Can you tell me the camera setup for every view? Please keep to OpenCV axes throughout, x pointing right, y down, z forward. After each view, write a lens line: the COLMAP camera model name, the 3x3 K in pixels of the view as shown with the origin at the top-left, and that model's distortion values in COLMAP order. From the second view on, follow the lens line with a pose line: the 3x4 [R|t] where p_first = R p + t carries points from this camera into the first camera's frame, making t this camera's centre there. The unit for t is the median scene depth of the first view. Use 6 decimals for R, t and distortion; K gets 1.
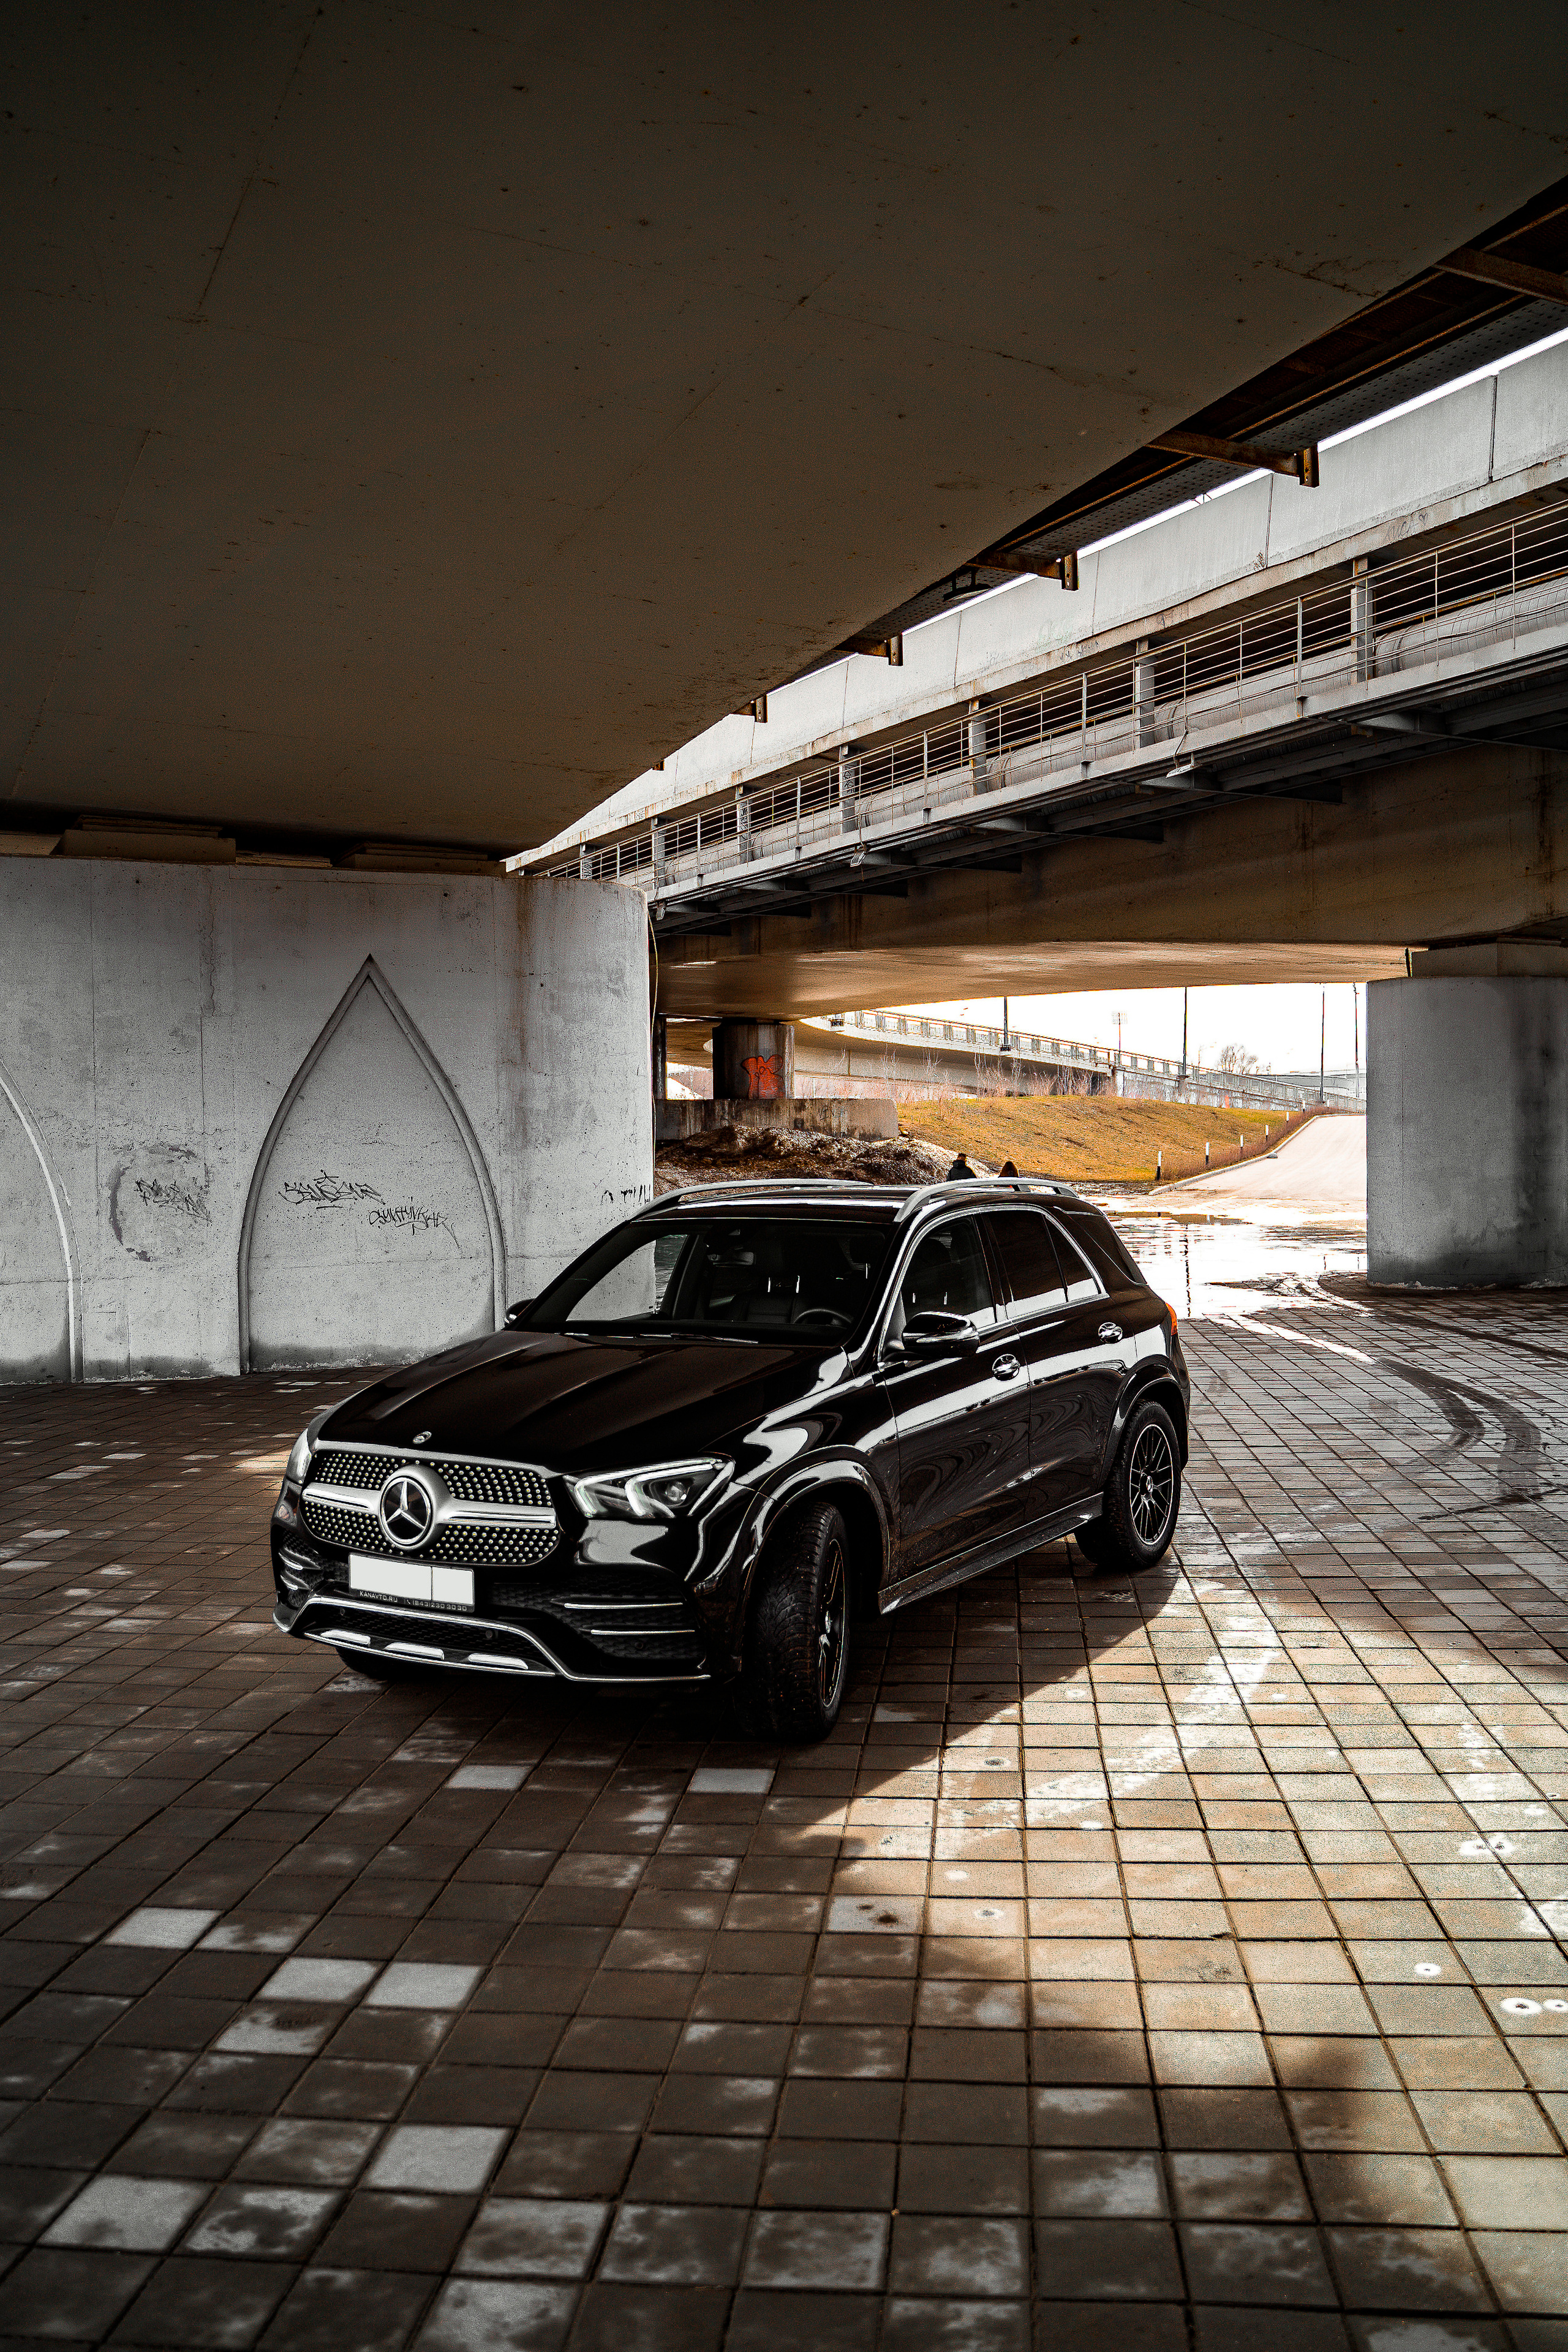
lens RADIAL K [[1920.1, 0, 784.0], [0, 1920.1, 1176.0], [0, 0, 1]] dist [-0.112082, 0.077542]
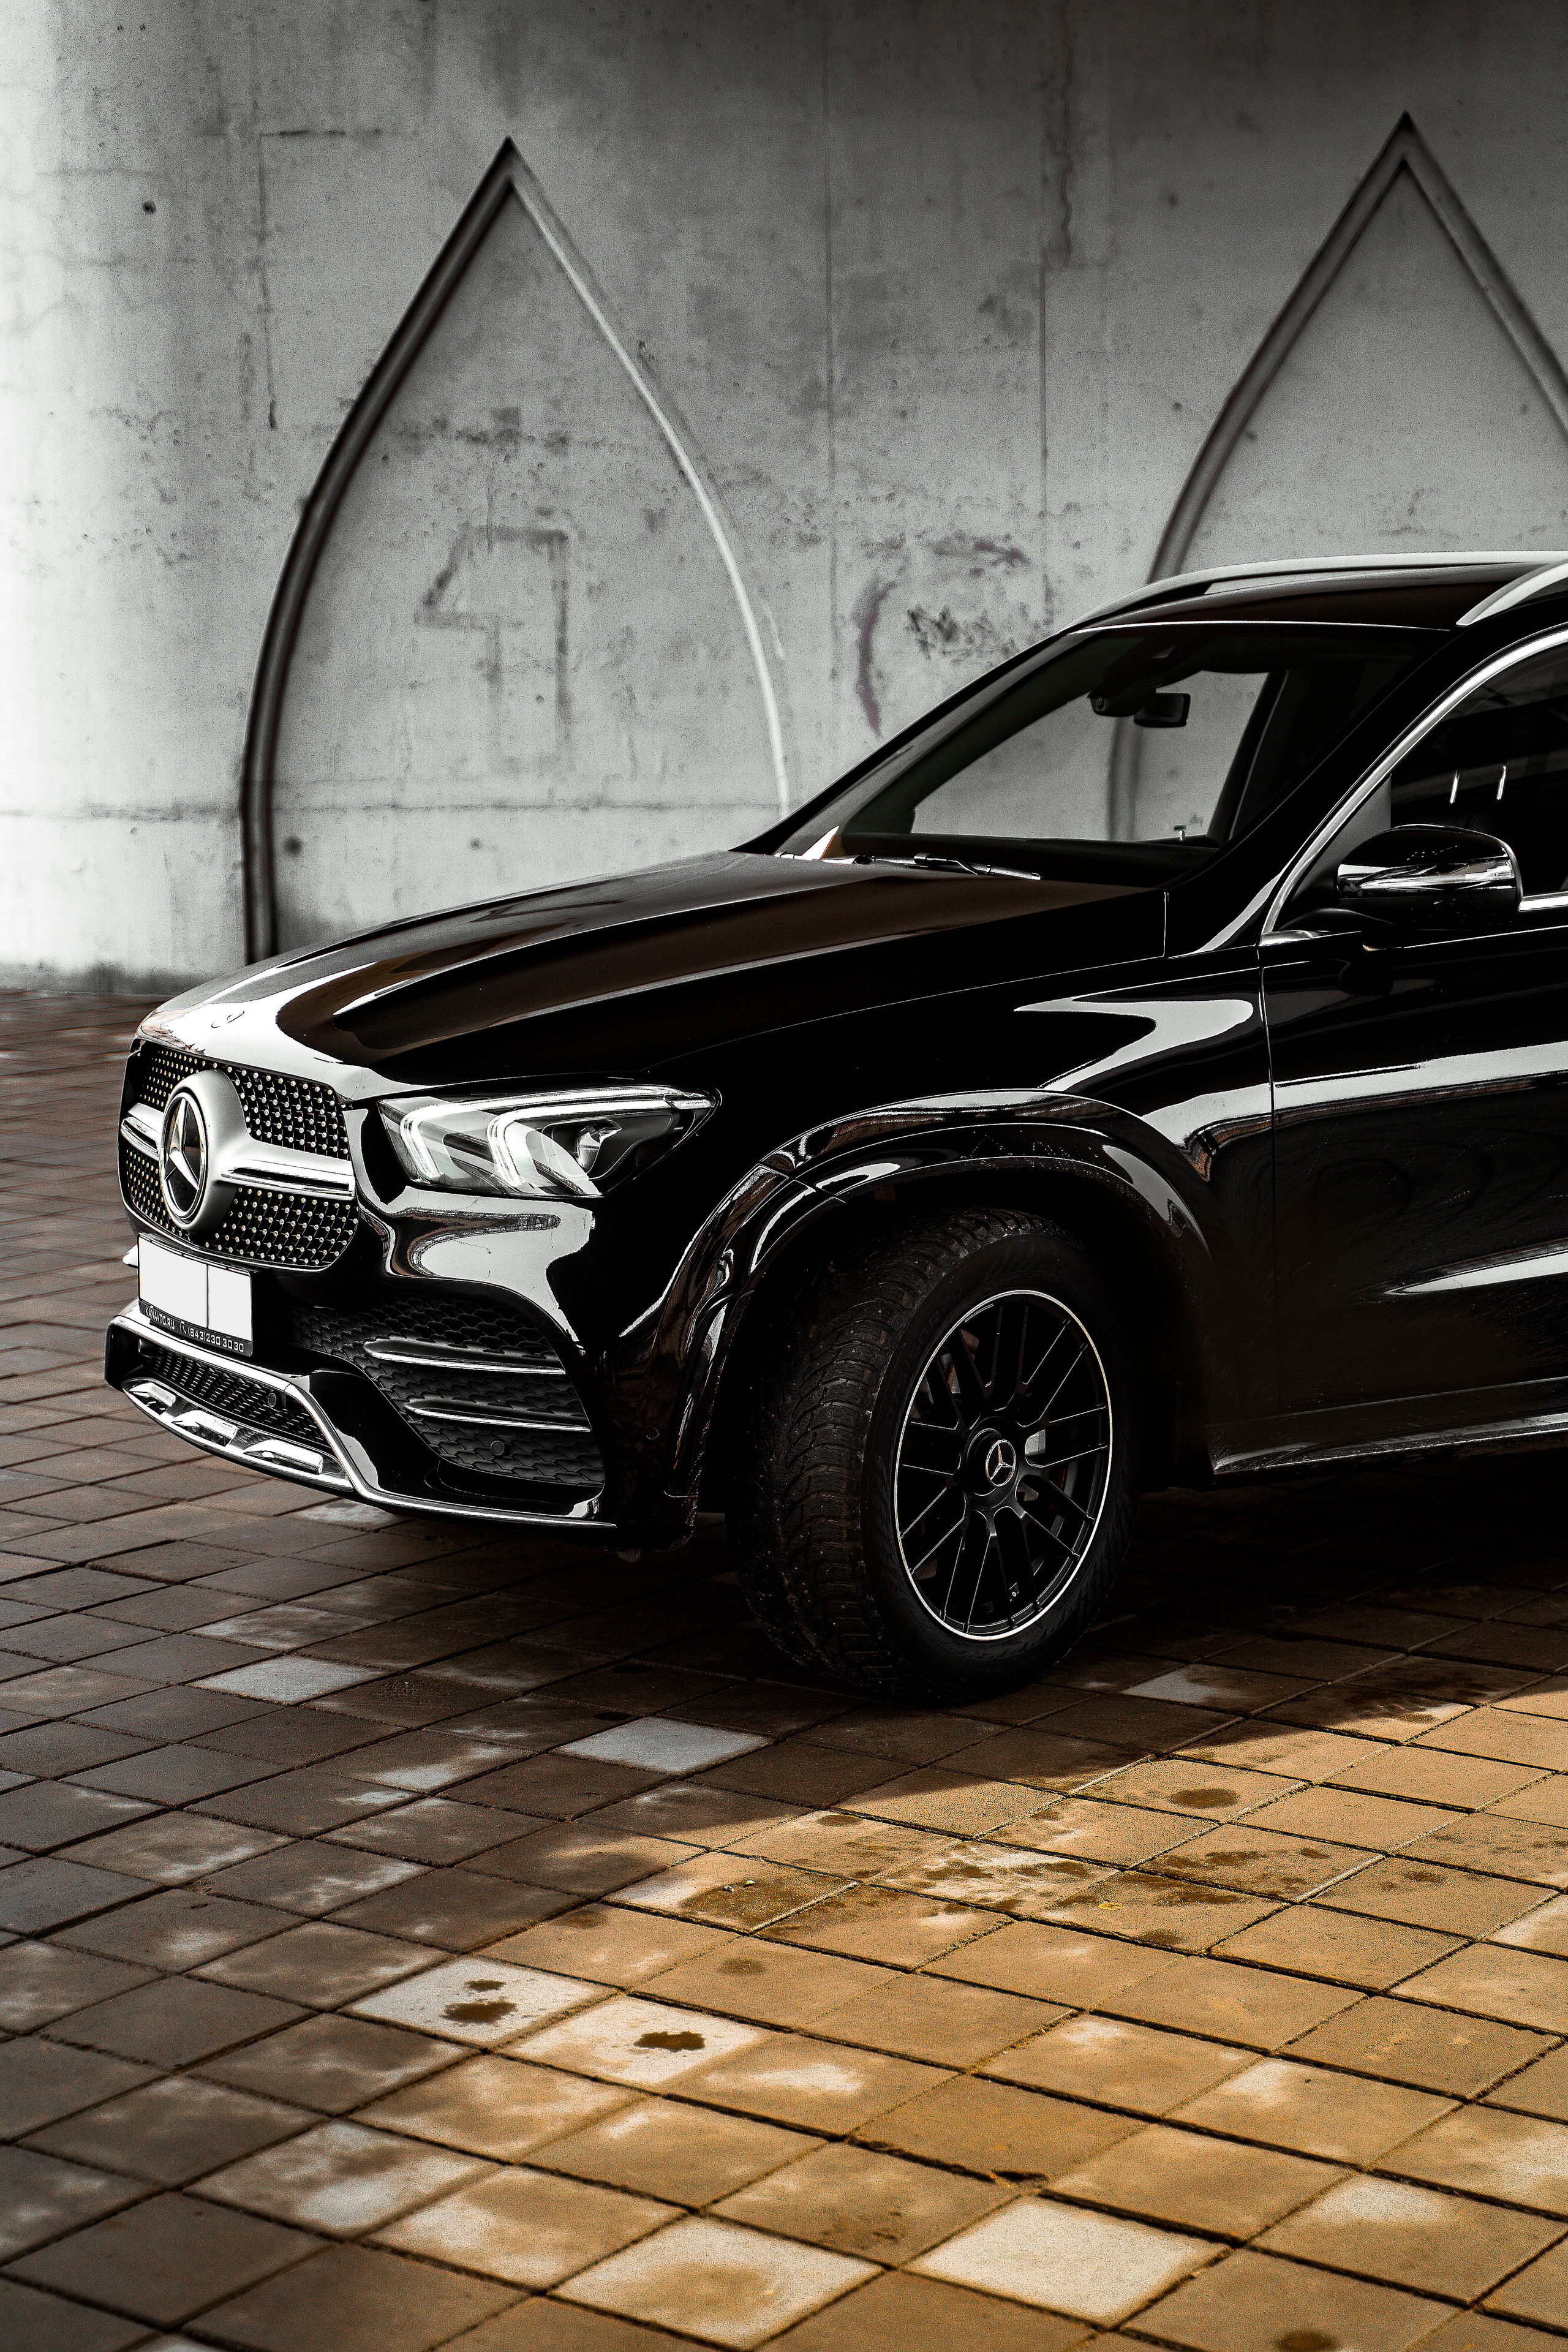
lens RADIAL K [[3989.9, 0, 784.0], [0, 3989.9, 1176.0], [0, 0, 1]] dist [0.196392, 0.091259]
pose [[0.864894, 0.071539, -0.496831, 0.168238], [-0.007229, 0.991464, 0.130177, 0.012834], [0.501903, -0.108998, 0.858029, 0.048790]]
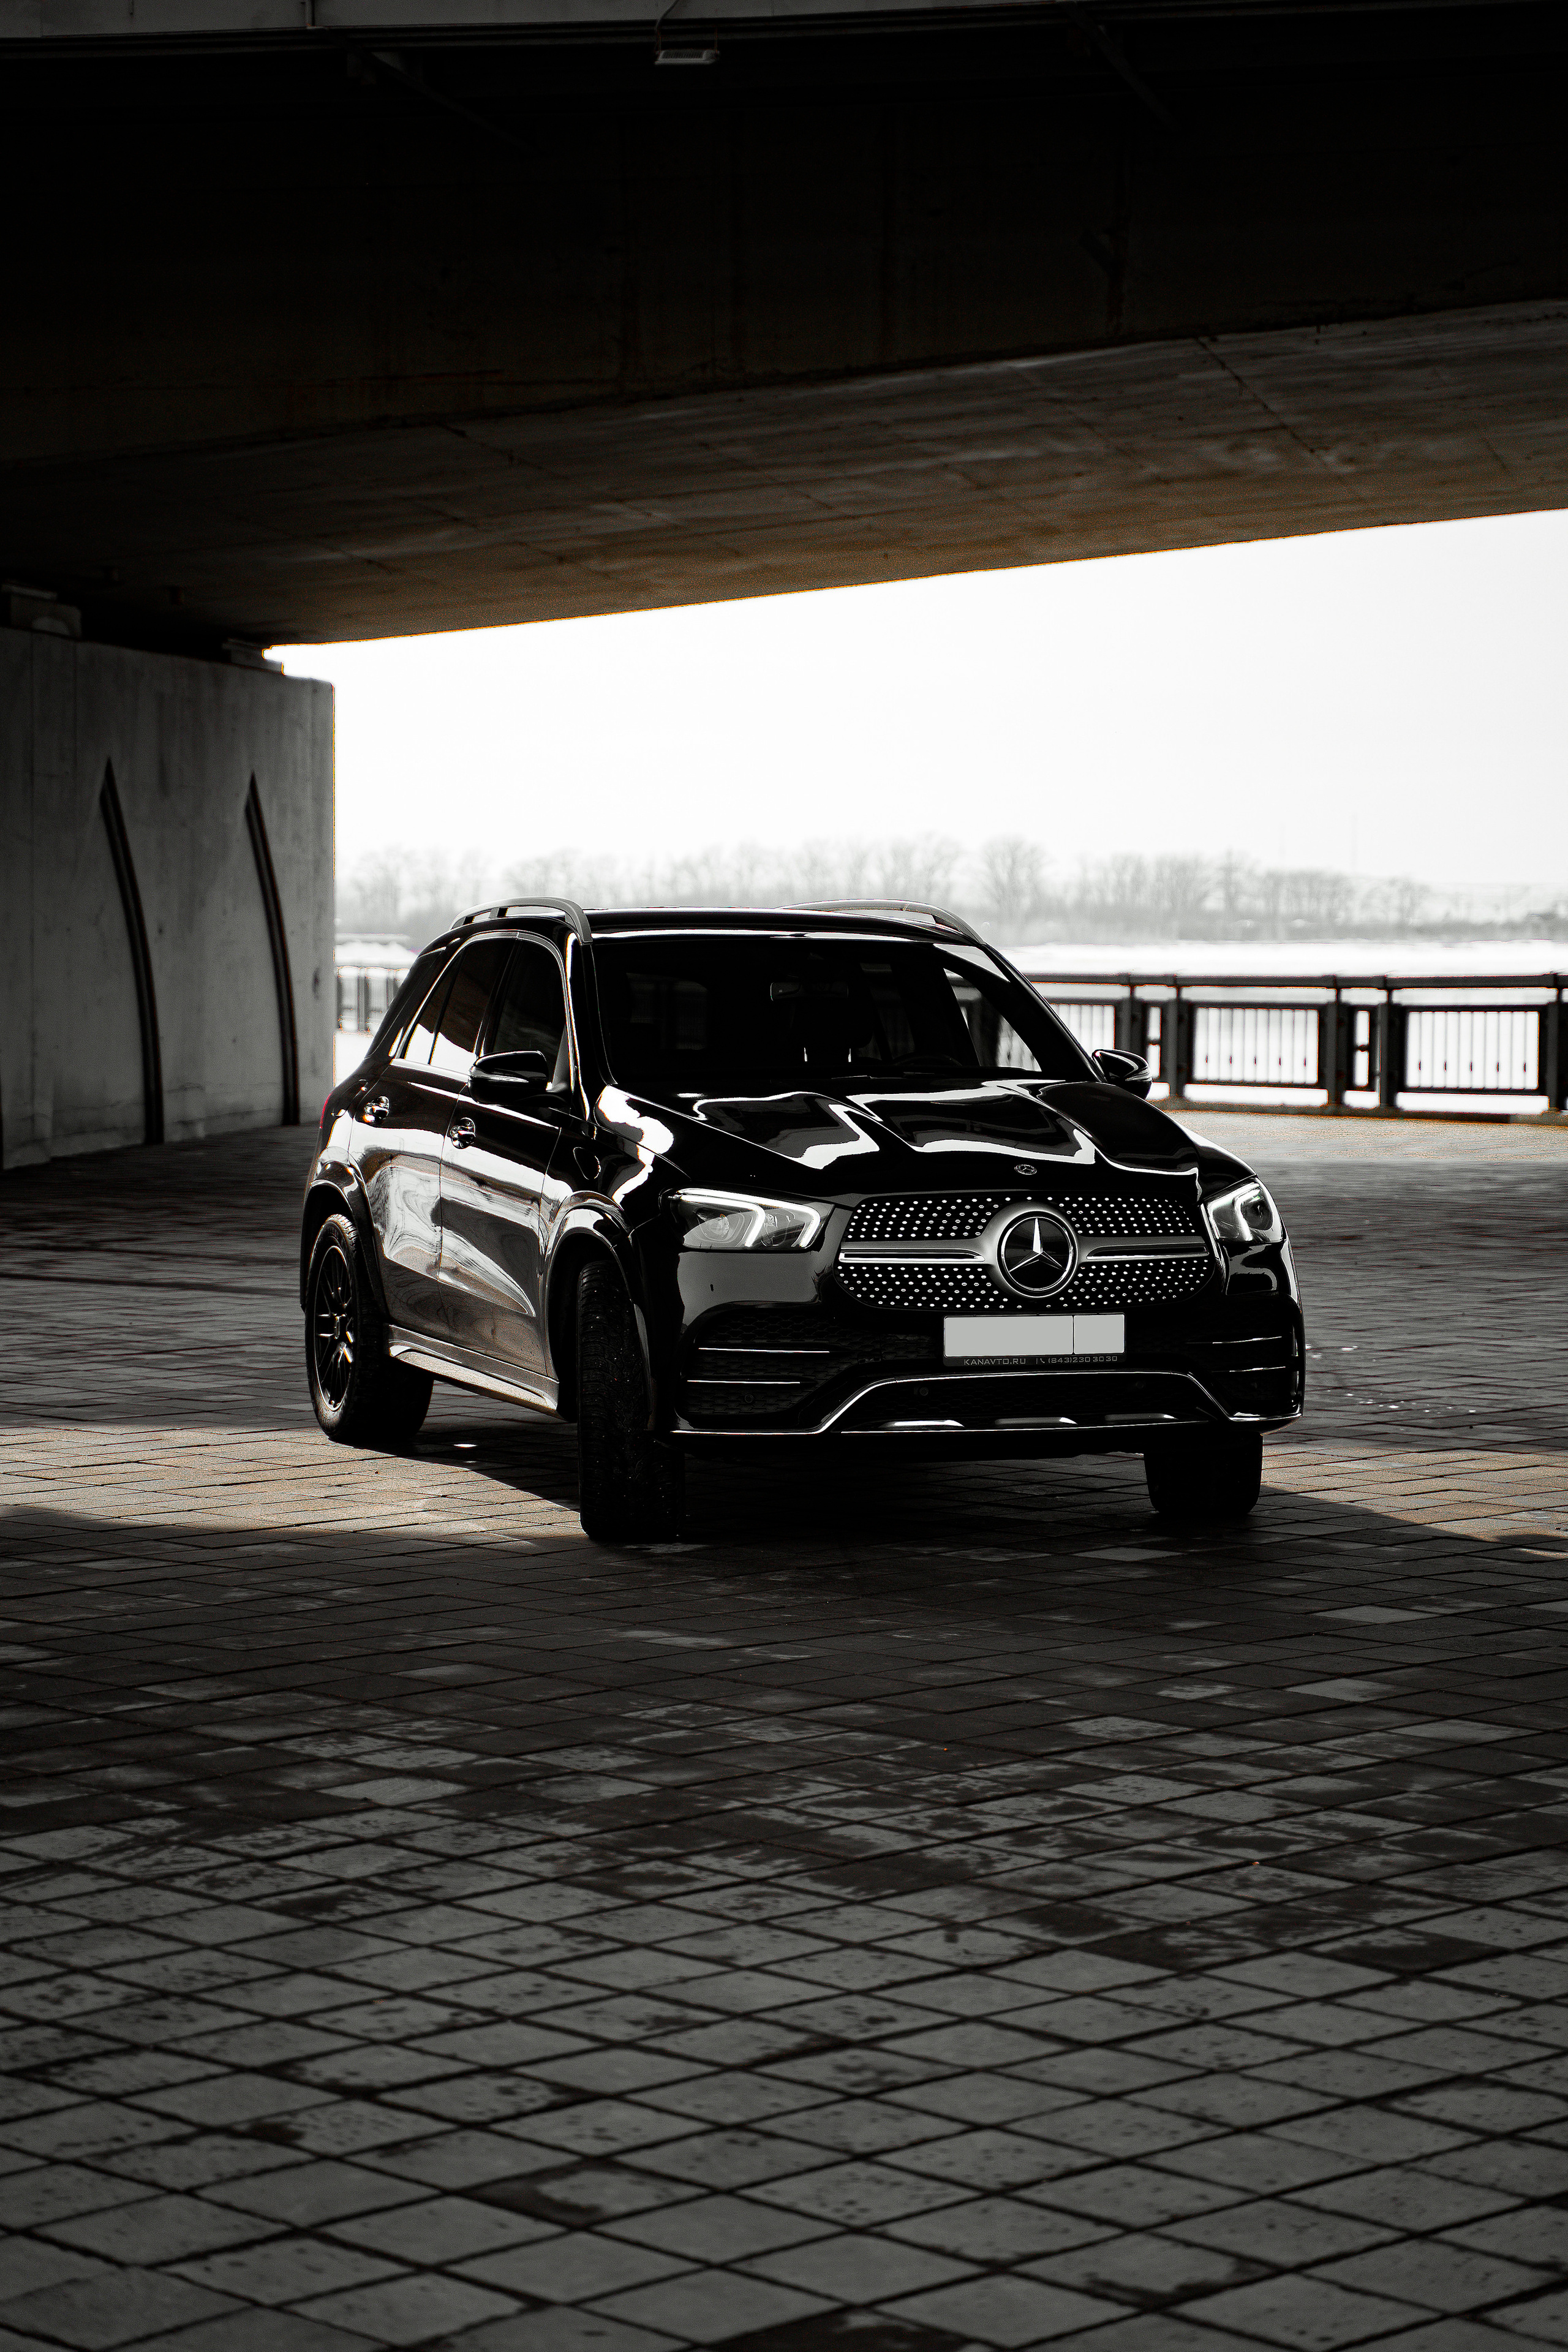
lens RADIAL K [[4803.7, 0, 744.4], [0, 4803.7, 1180.5], [0, 0, 1]] dist [0.308318, -0.180696]
pose [[0.635749, -0.015399, 0.771743, -0.667897], [-0.008674, 0.999595, 0.027091, 0.029586], [-0.771848, -0.023917, 0.635358, -0.090450]]
